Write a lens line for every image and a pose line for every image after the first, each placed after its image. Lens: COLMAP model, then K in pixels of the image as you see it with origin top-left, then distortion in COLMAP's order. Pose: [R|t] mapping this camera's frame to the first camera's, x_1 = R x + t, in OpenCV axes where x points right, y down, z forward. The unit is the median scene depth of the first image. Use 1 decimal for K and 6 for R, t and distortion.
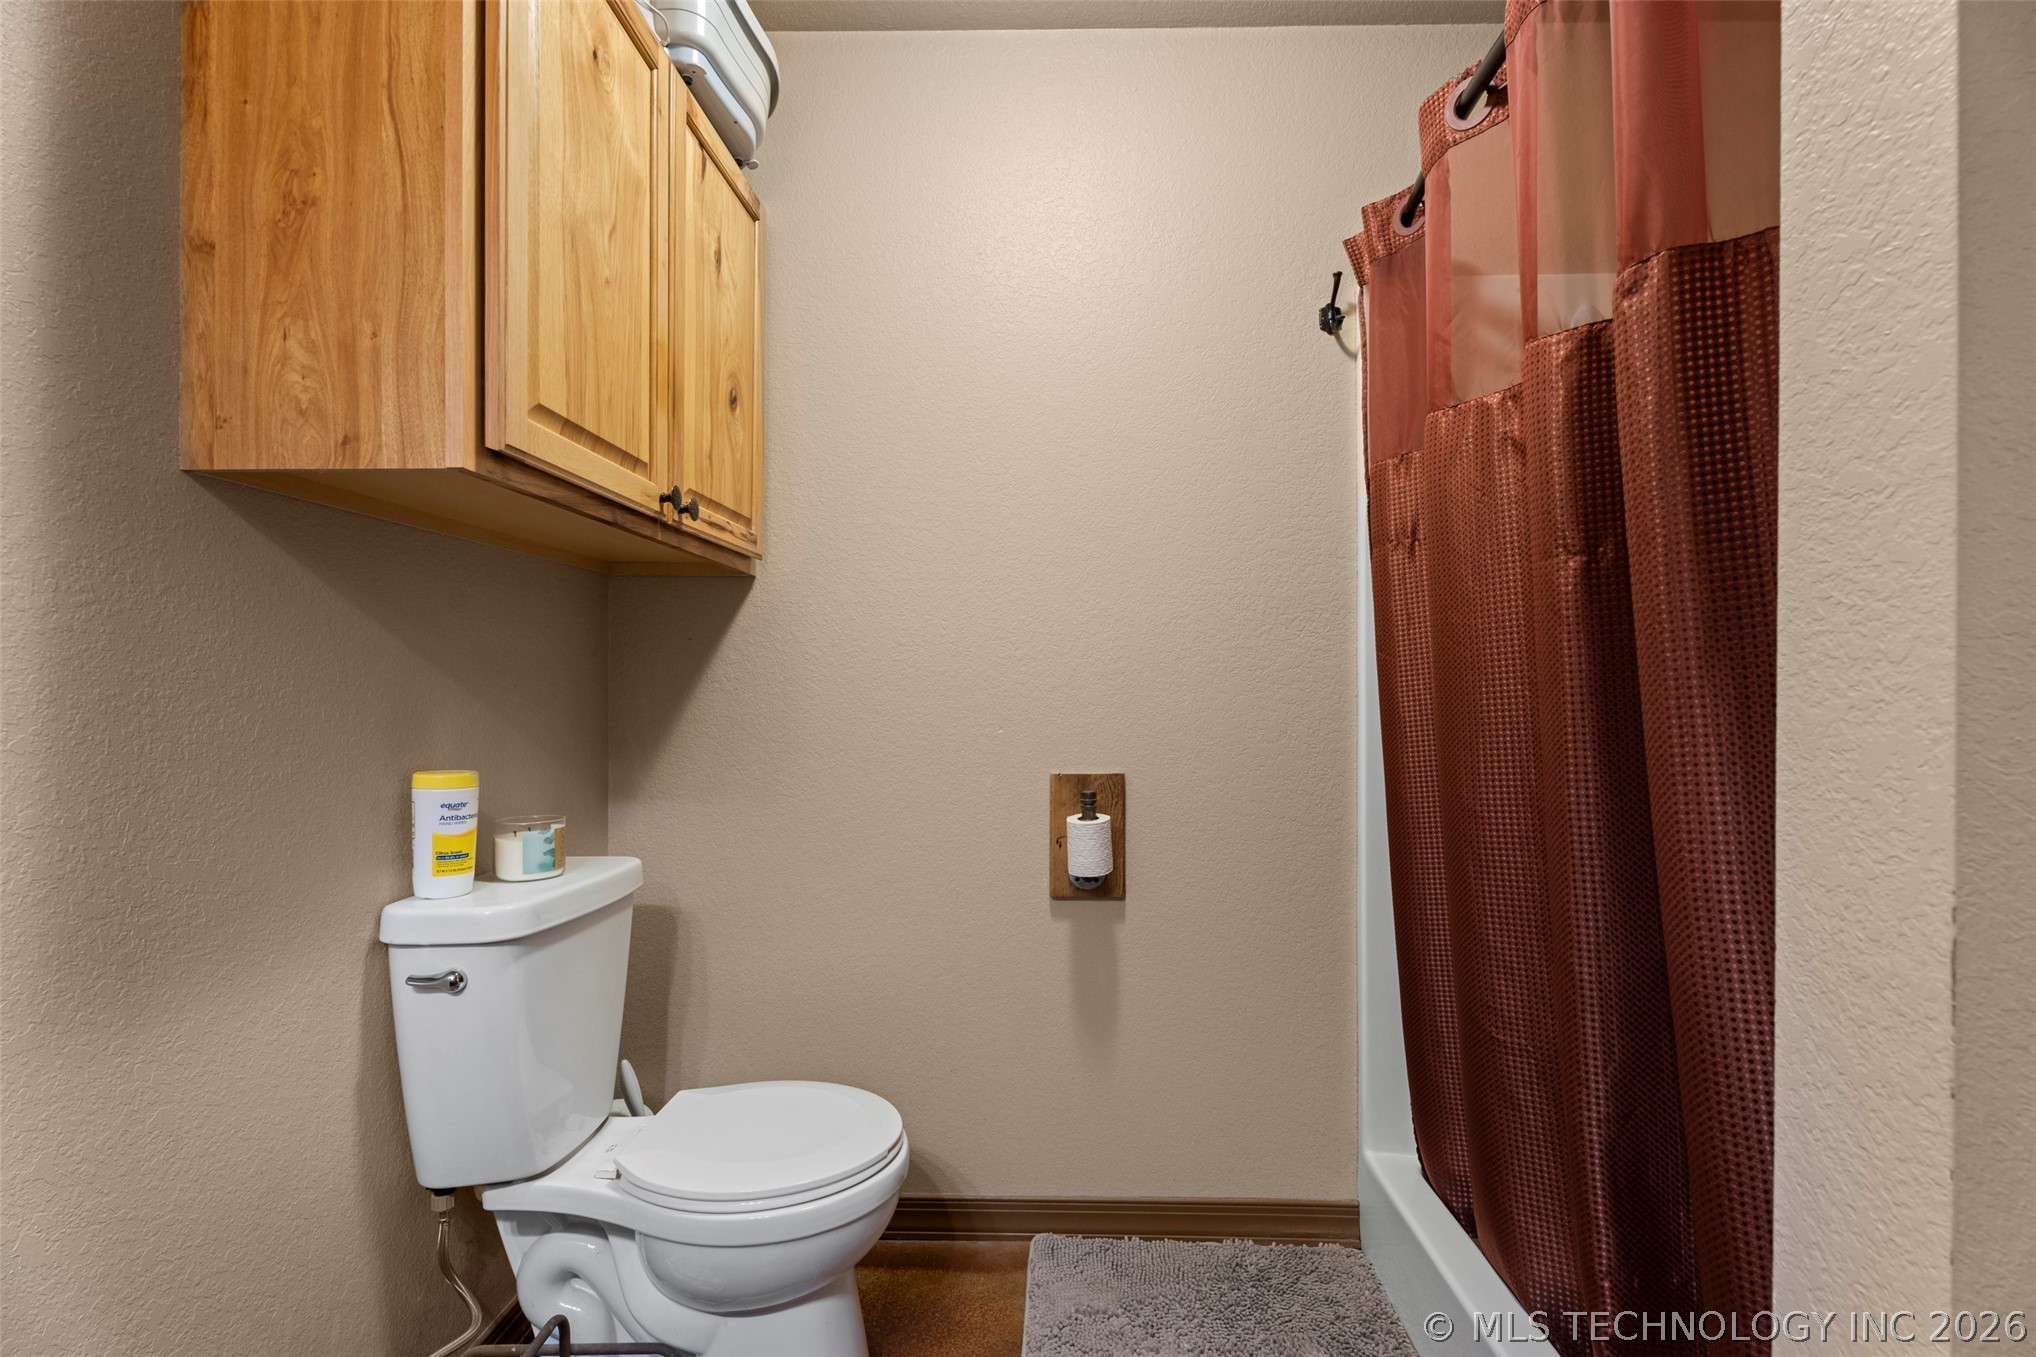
lens RADIAL K [[897.3, 0, 1023.3], [0, 897.3, 680.8], [0, 0, 1]] dist [0.000357, -0.000402]
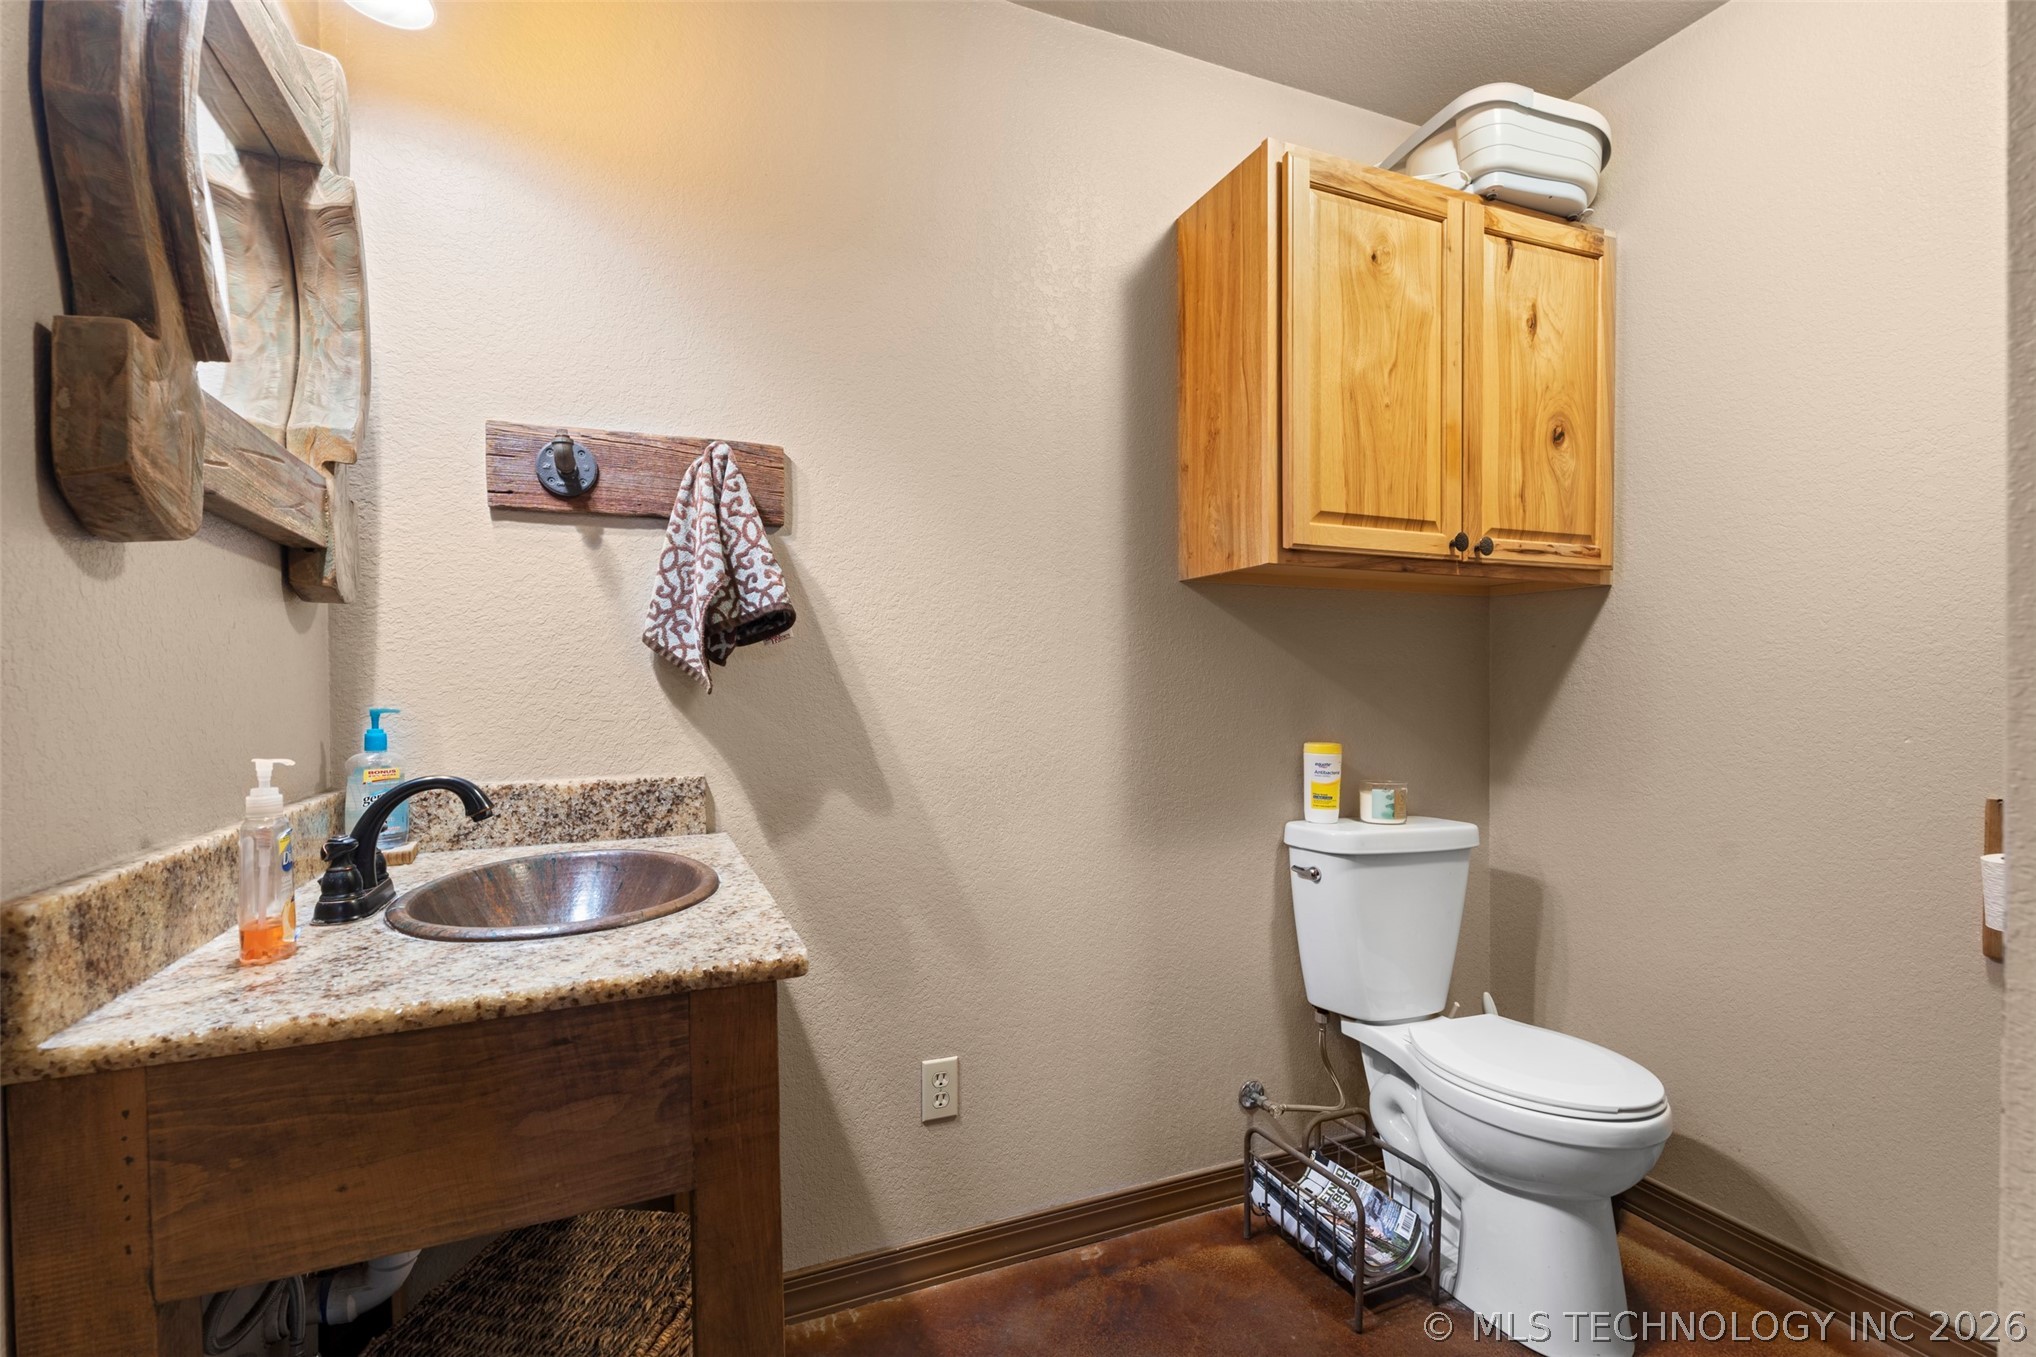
lens RADIAL K [[915.8, 0, 1010.1], [0, 915.8, 685.0], [0, 0, 1]] dist [-0.001547, 0.000060]
pose [[0.408112, -0.006696, -0.912907, 0.623707], [0.005929, 0.999971, -0.004684, 0.005242], [0.912913, -0.003501, 0.408140, -0.151163]]
